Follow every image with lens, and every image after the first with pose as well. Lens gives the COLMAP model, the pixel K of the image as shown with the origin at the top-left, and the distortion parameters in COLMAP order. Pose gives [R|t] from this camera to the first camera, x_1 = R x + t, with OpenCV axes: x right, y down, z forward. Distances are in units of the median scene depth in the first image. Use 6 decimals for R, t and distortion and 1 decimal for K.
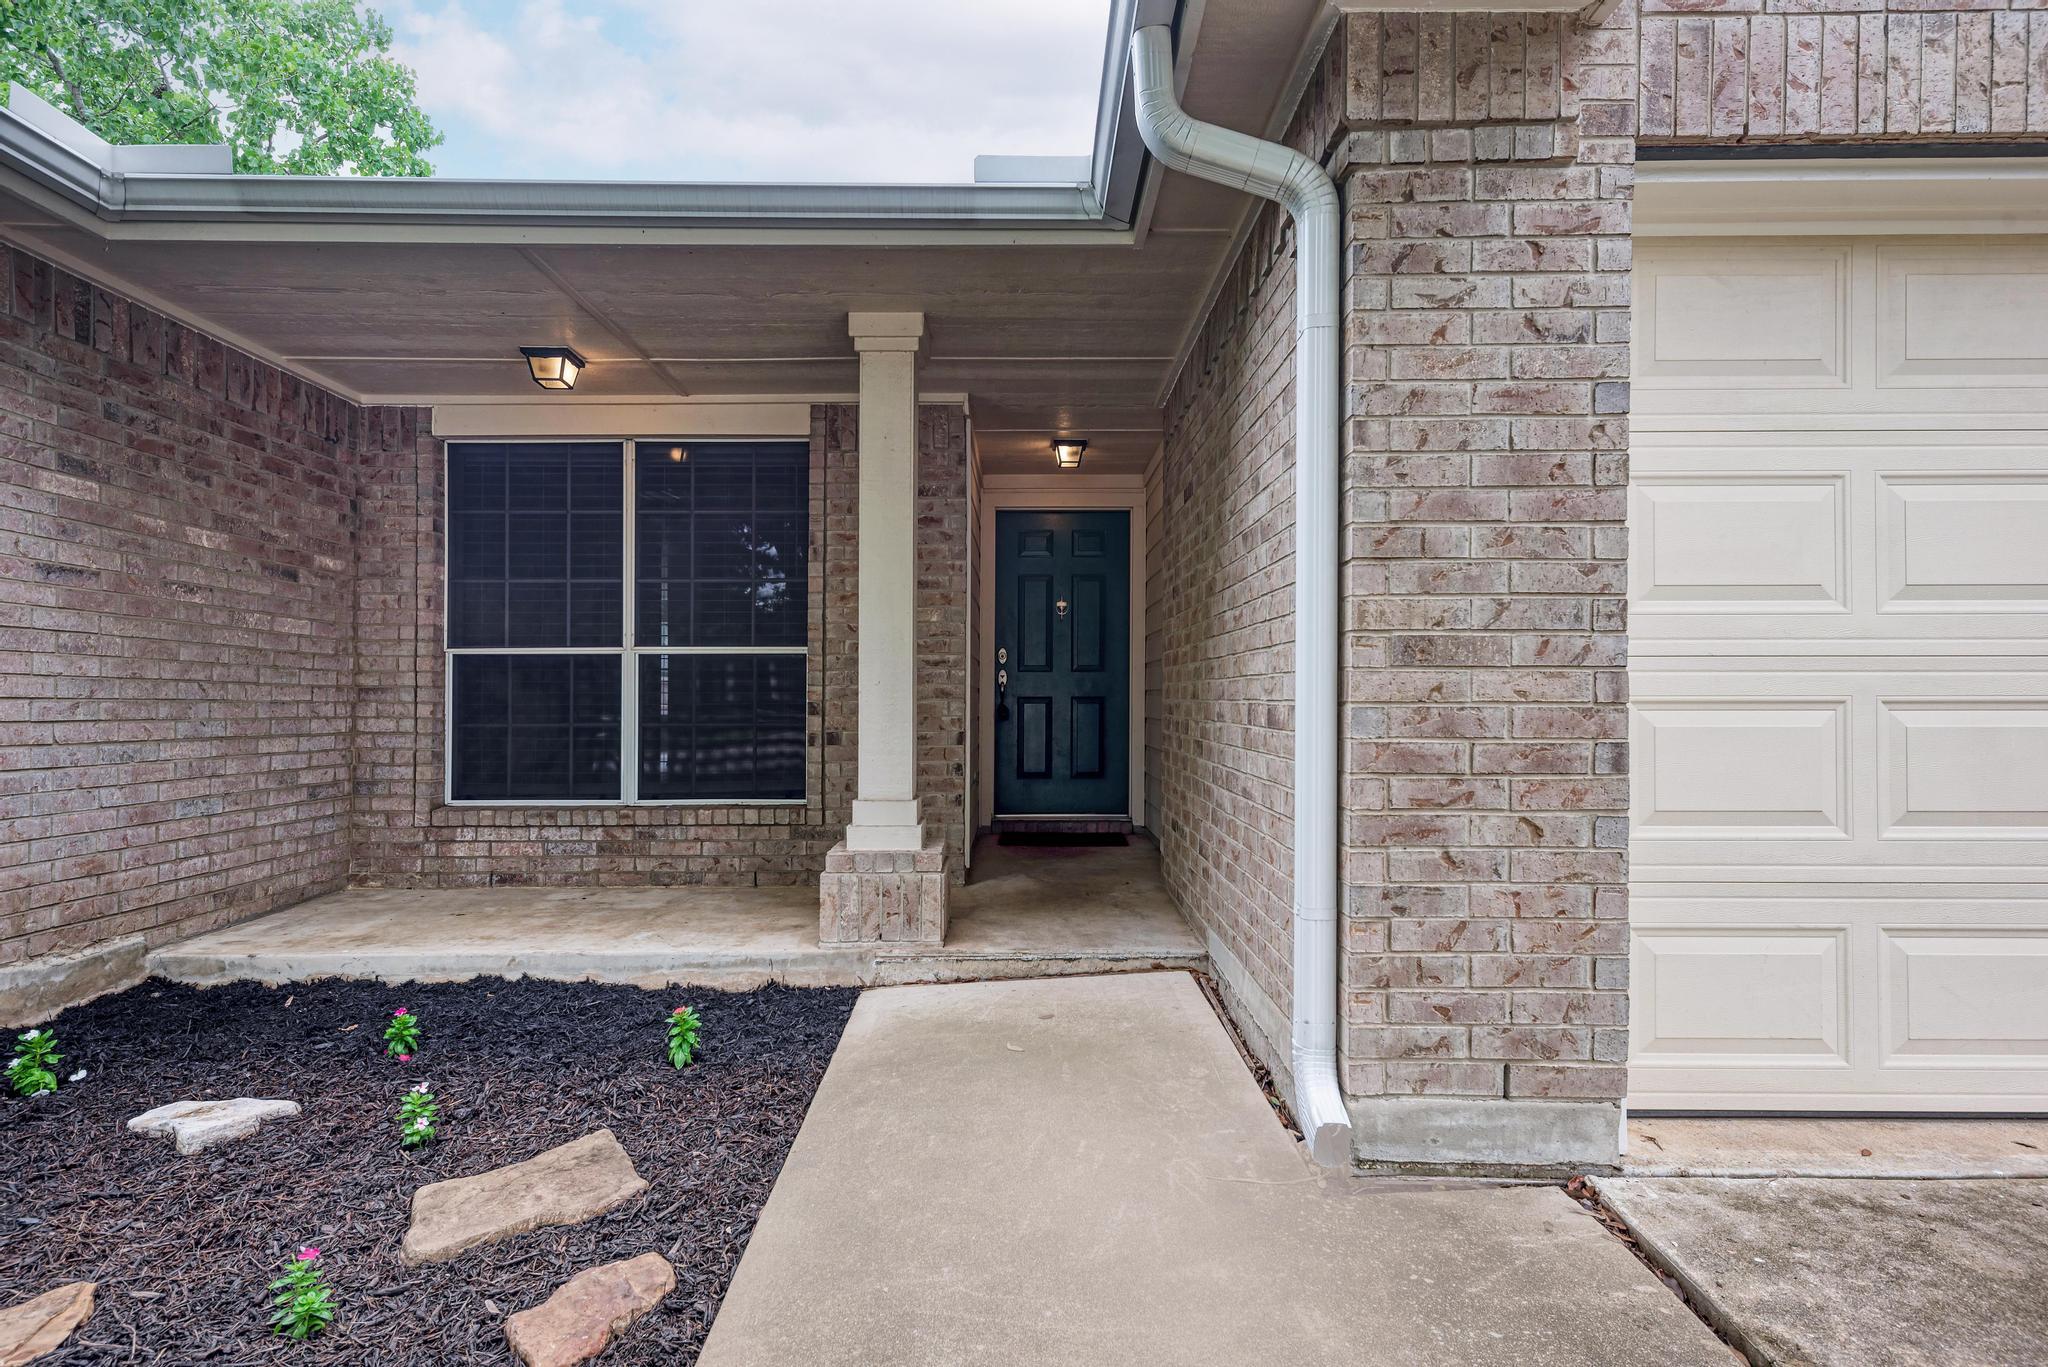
lens RADIAL K [[1075.4, 0, 1027.7], [0, 1075.4, 687.5], [0, 0, 1]] dist [0.004065, 0.000491]
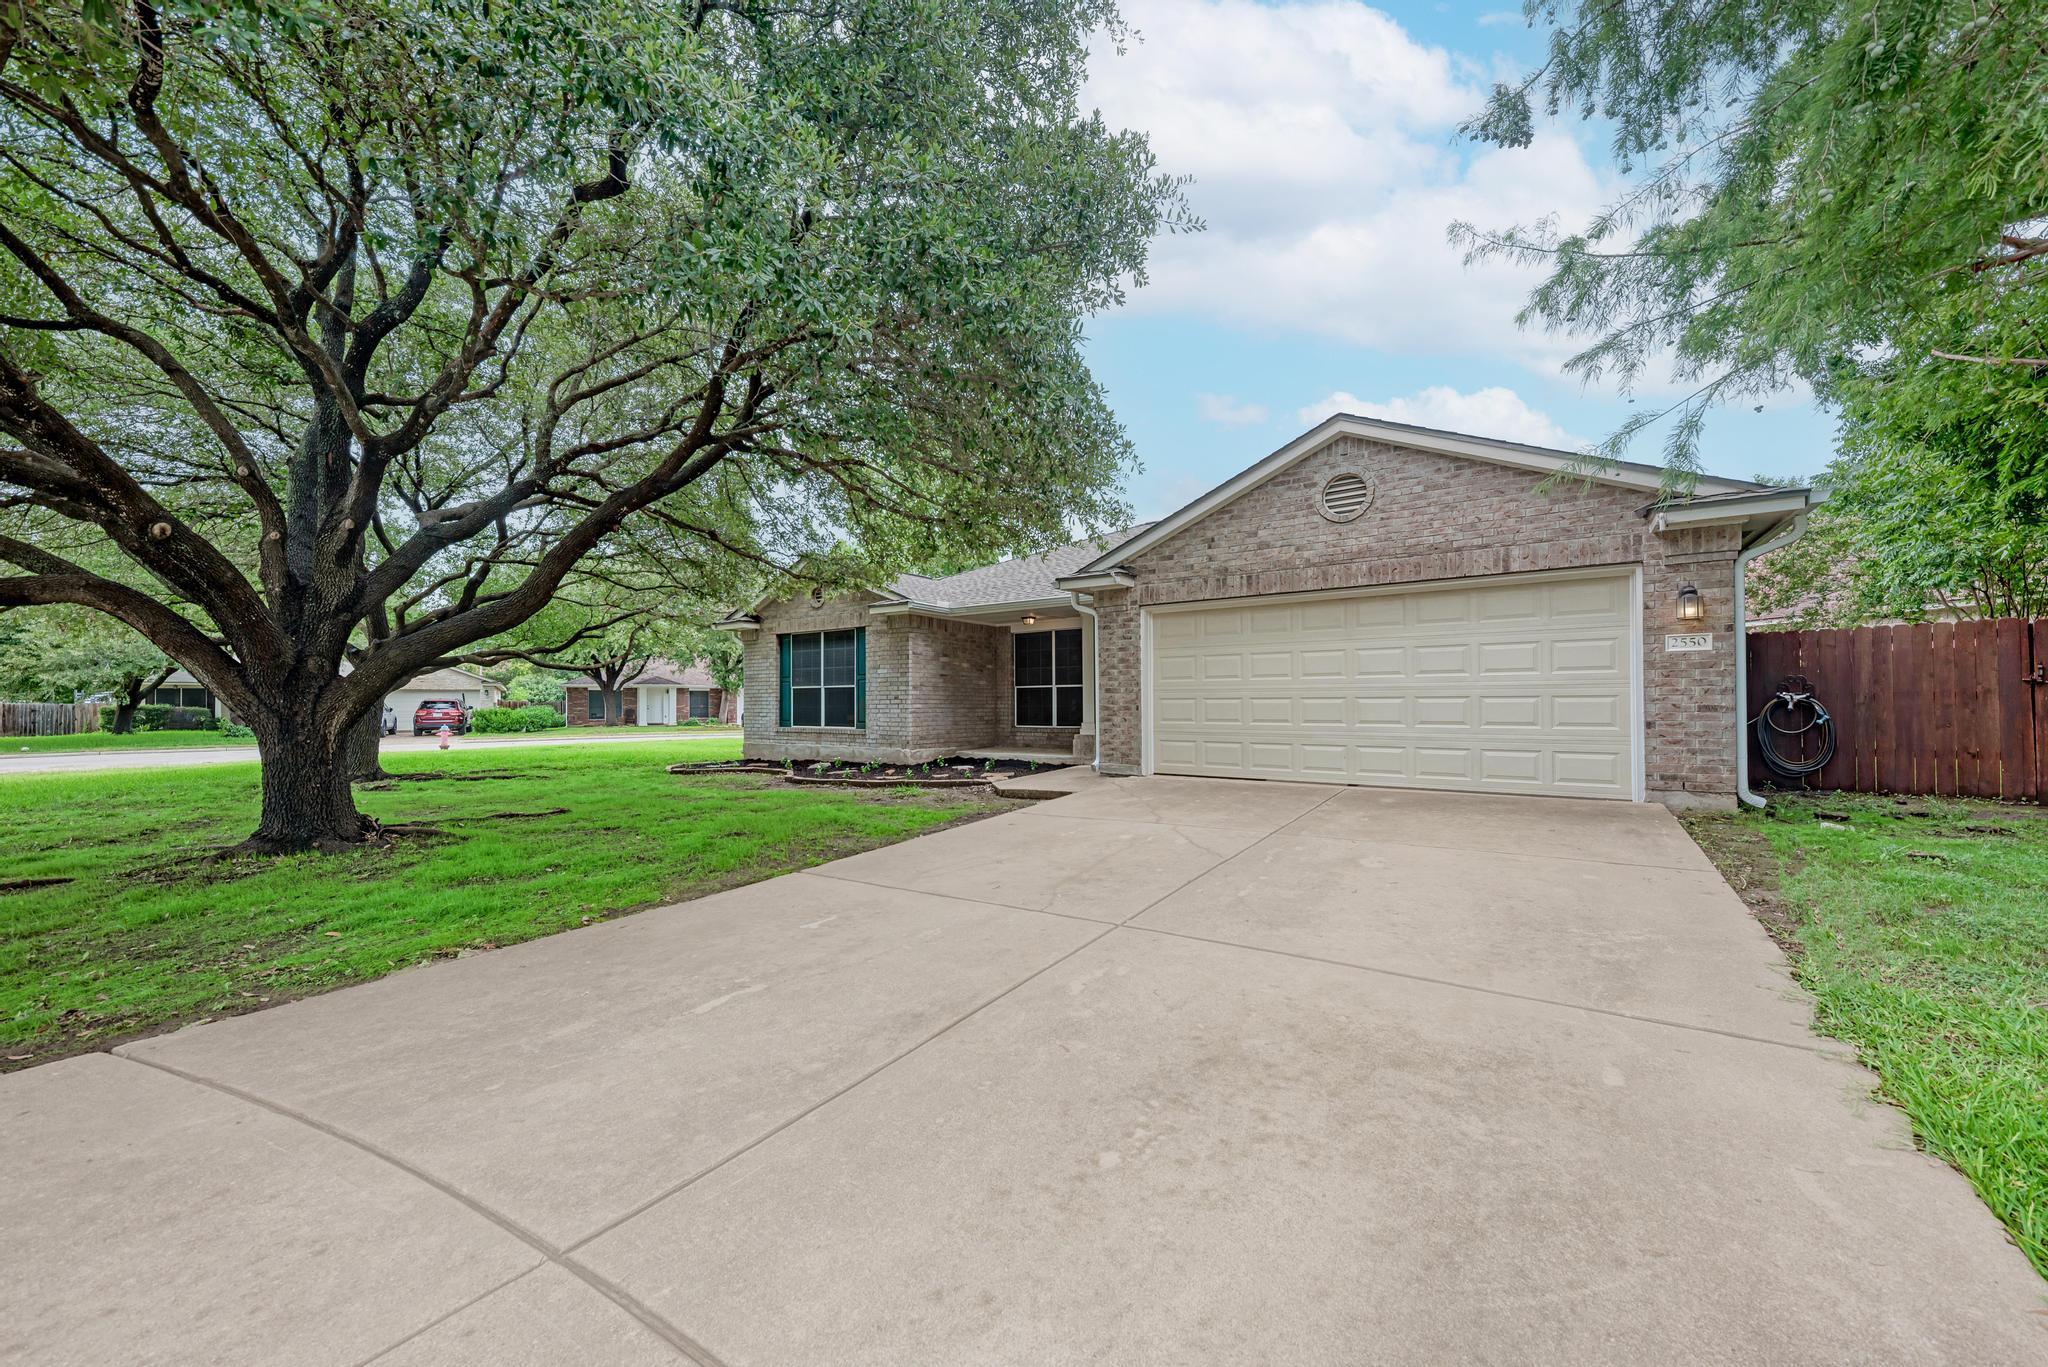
lens RADIAL K [[748.9, 0, 1026.0], [0, 748.9, 692.0], [0, 0, 1]] dist [-0.001300, -0.000468]
pose [[0.815522, -0.013731, -0.578563, 1.465474], [0.015584, 0.999877, -0.001764, -0.014883], [0.578516, -0.007578, 0.815636, -1.652628]]
